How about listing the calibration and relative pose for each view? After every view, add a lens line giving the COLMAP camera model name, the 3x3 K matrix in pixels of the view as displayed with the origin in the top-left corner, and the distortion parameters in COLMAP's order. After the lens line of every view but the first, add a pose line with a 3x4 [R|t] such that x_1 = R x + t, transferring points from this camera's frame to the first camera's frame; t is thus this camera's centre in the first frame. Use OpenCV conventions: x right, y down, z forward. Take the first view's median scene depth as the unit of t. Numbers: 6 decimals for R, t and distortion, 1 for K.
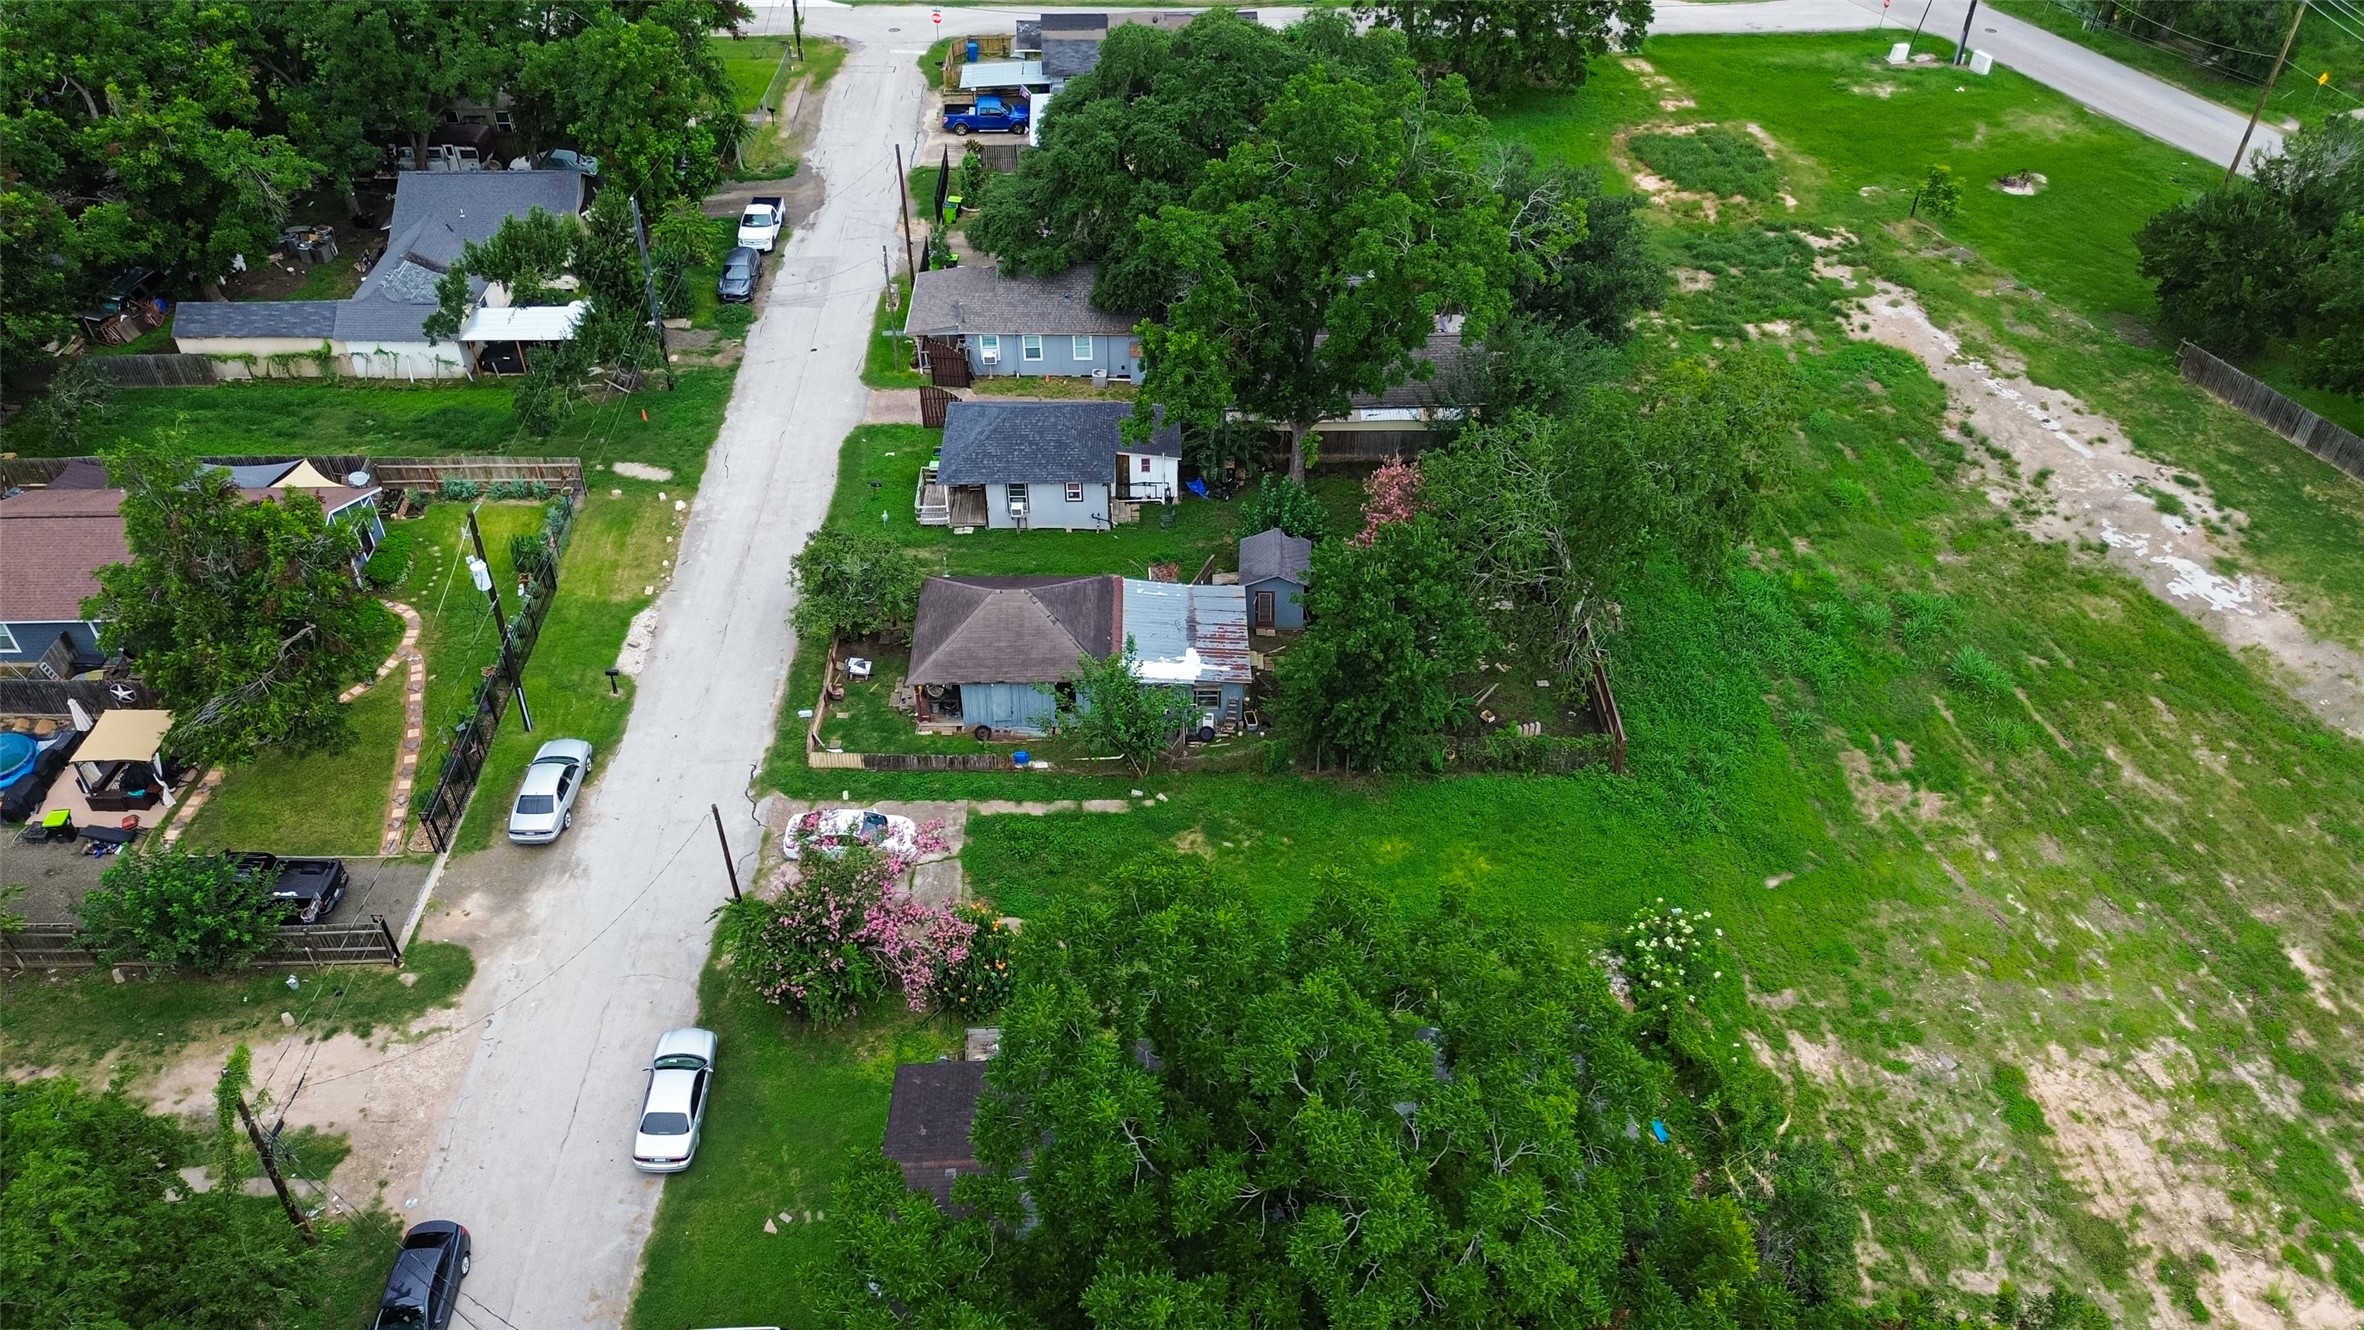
lens RADIAL K [[1664.3, 0, 1182.9], [0, 1664.3, 668.4], [0, 0, 1]] dist [0.068597, -0.069352]
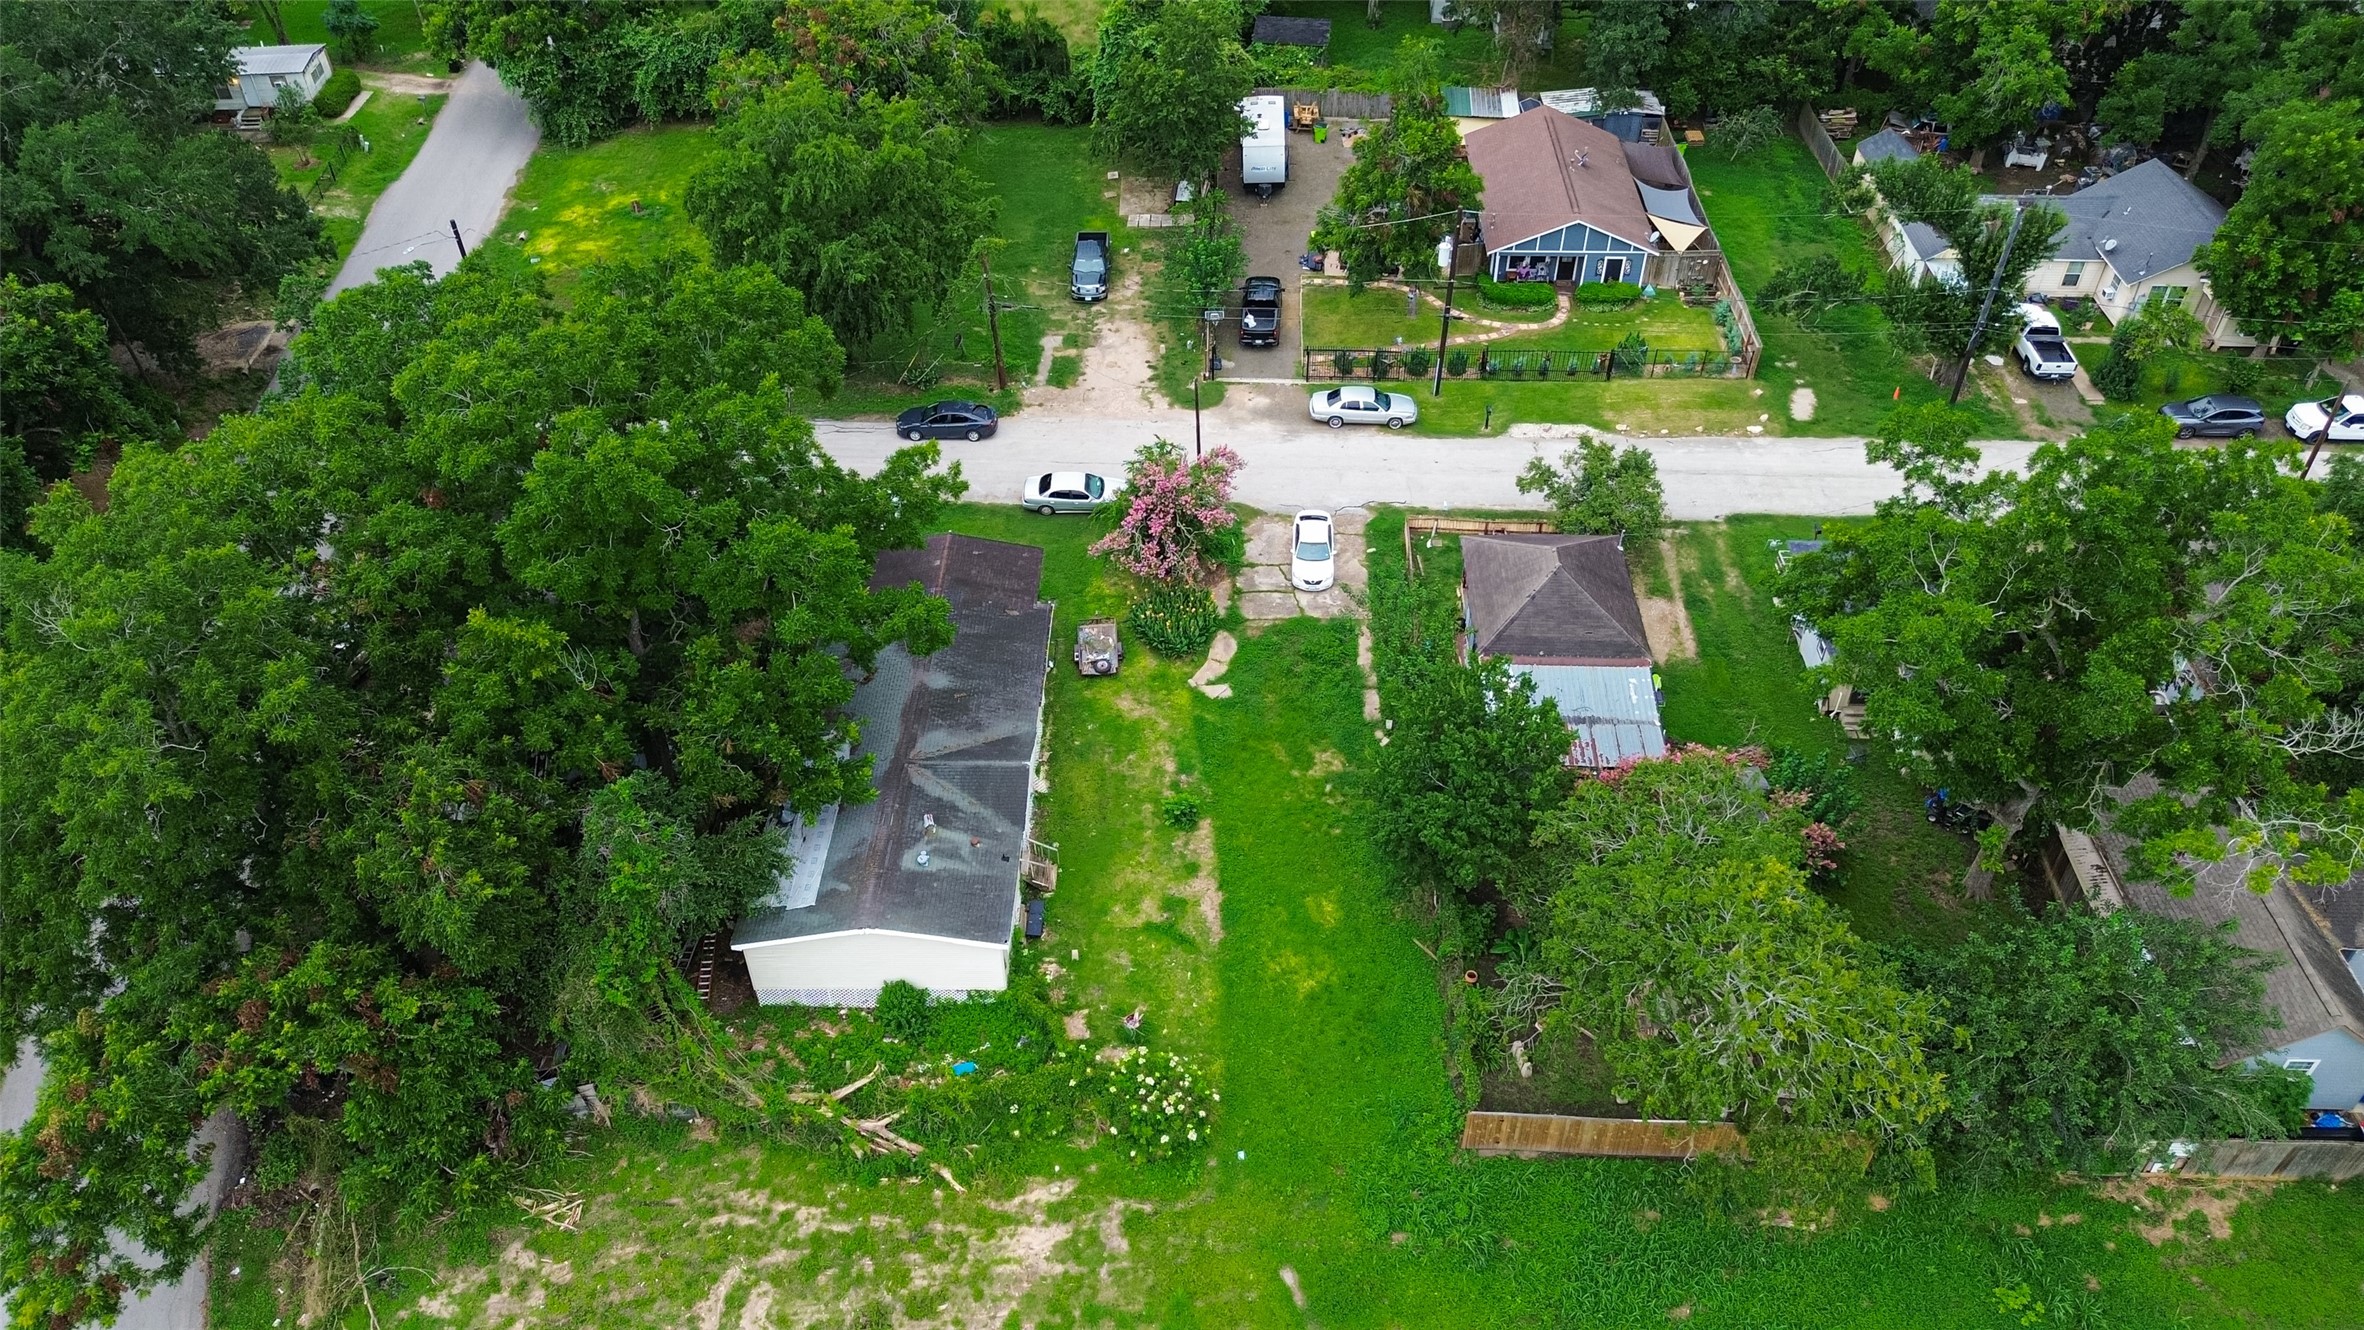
lens RADIAL K [[1664.3, 0, 1177.3], [0, 1664.3, 664.1], [0, 0, 1]] dist [0.068597, -0.069352]
pose [[-0.061525, 0.657192, -0.751208, 0.745710], [-0.645647, 0.547752, 0.532078, -0.418657], [0.761153, 0.517752, 0.390614, 0.474334]]
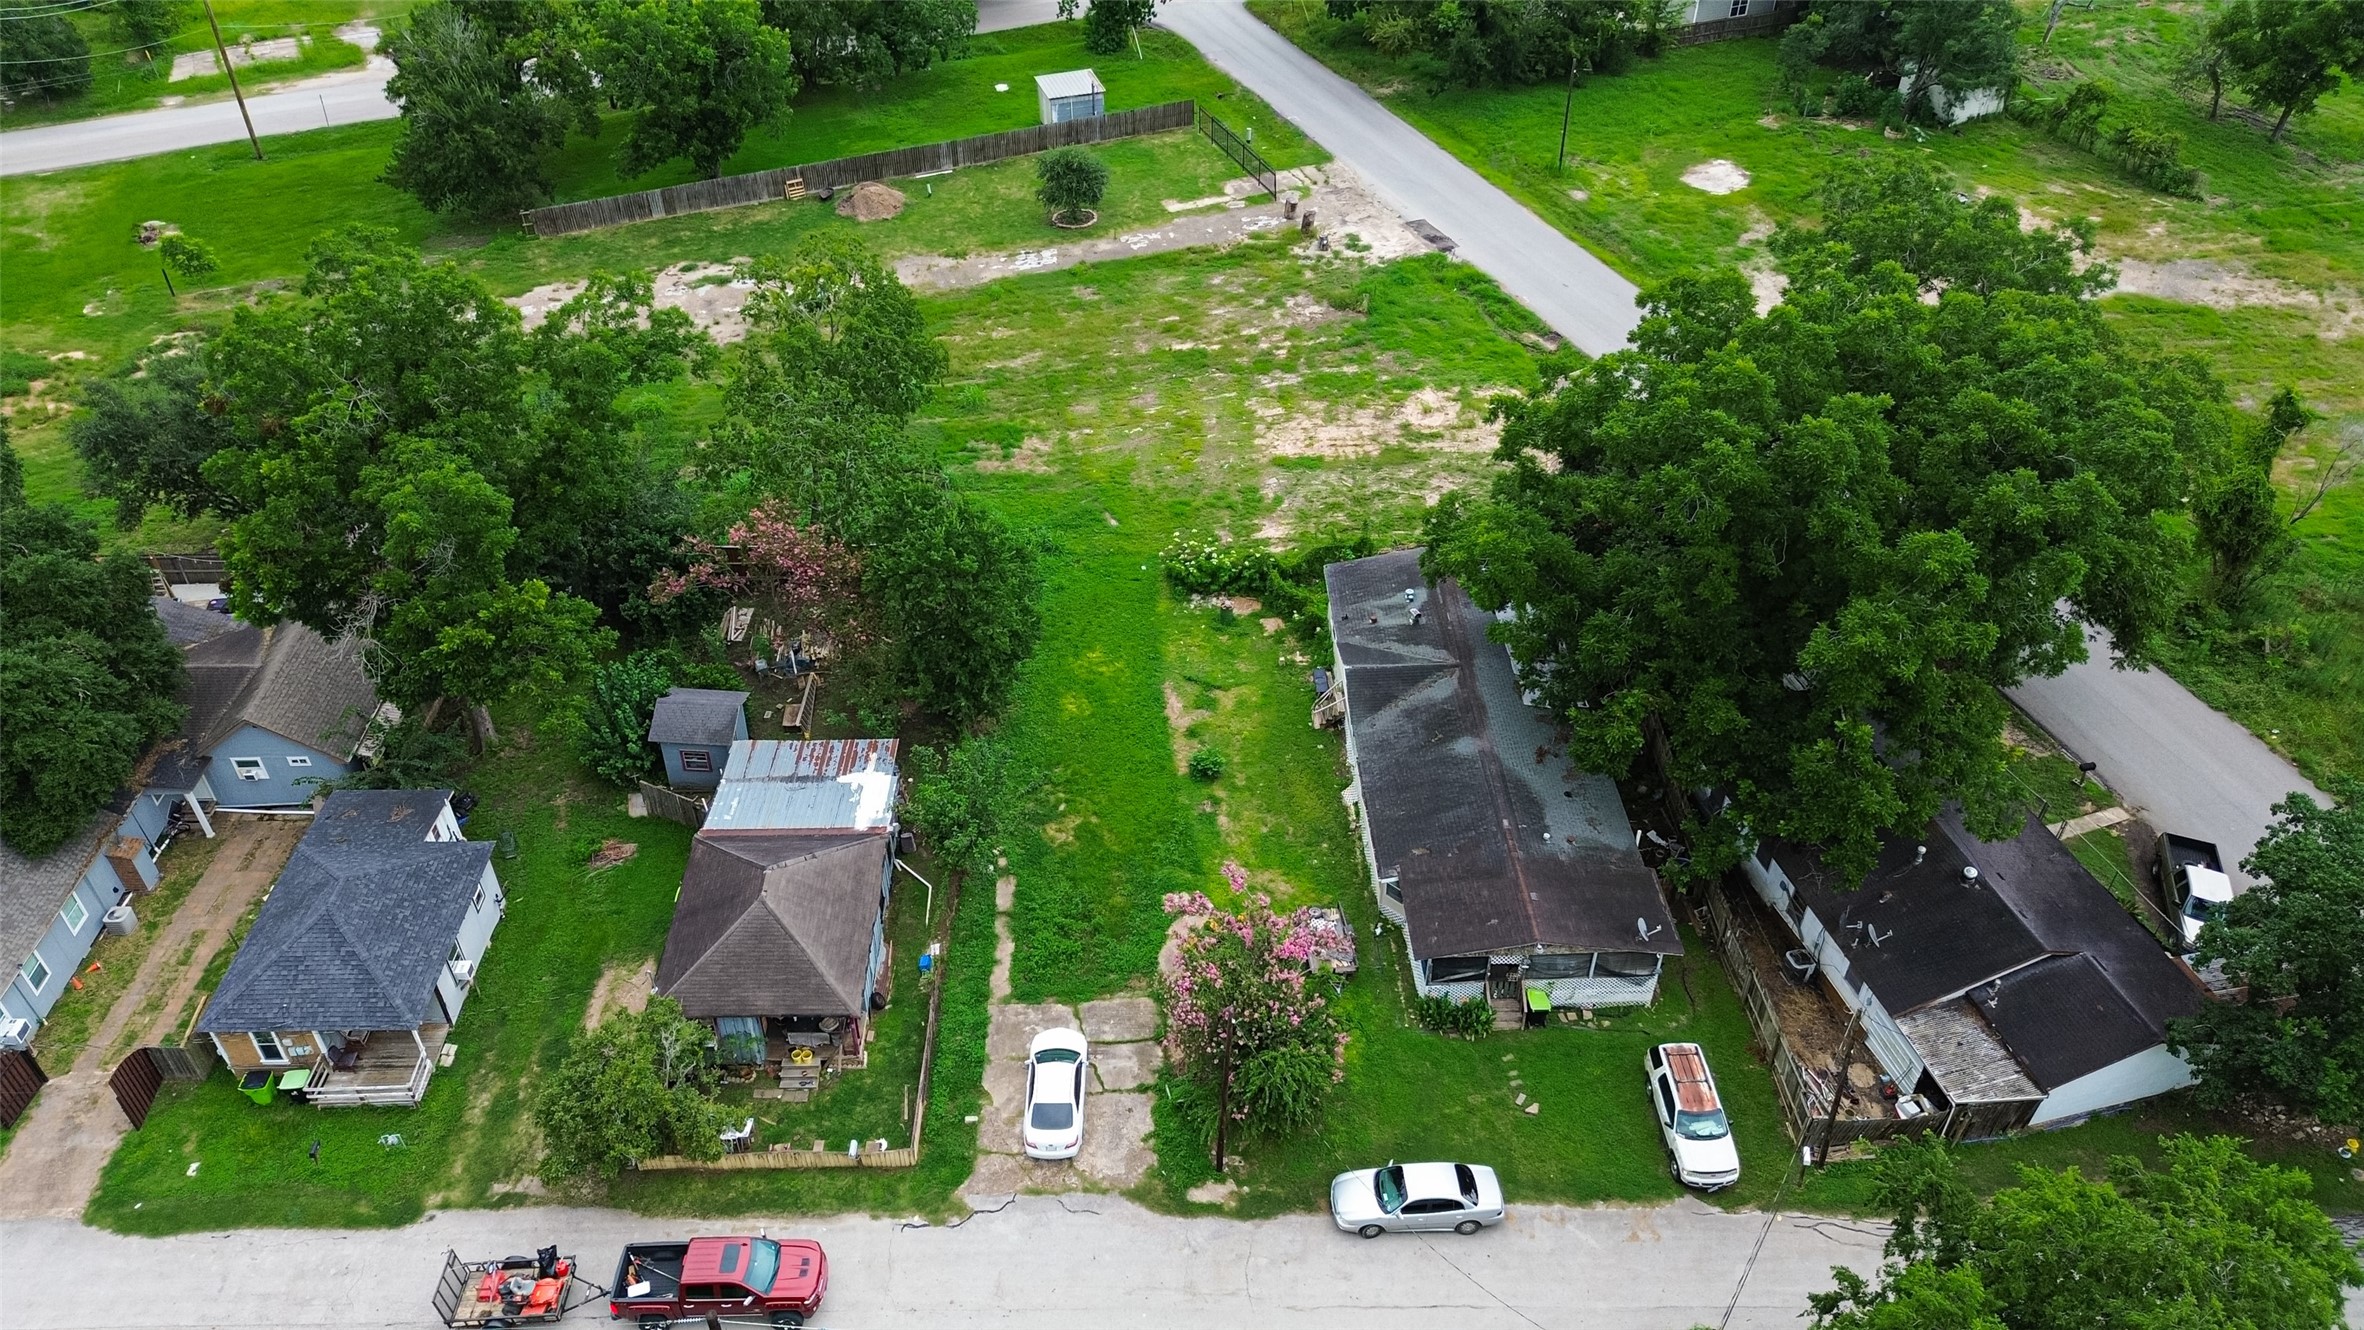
lens RADIAL K [[1664.3, 0, 1181.1], [0, 1664.3, 676.9], [0, 0, 1]] dist [0.068597, -0.069352]
pose [[-0.000422, -0.645546, 0.763721, -0.695893], [0.653210, 0.578094, 0.489003, -0.390116], [-0.757176, 0.499077, 0.421433, 0.459126]]
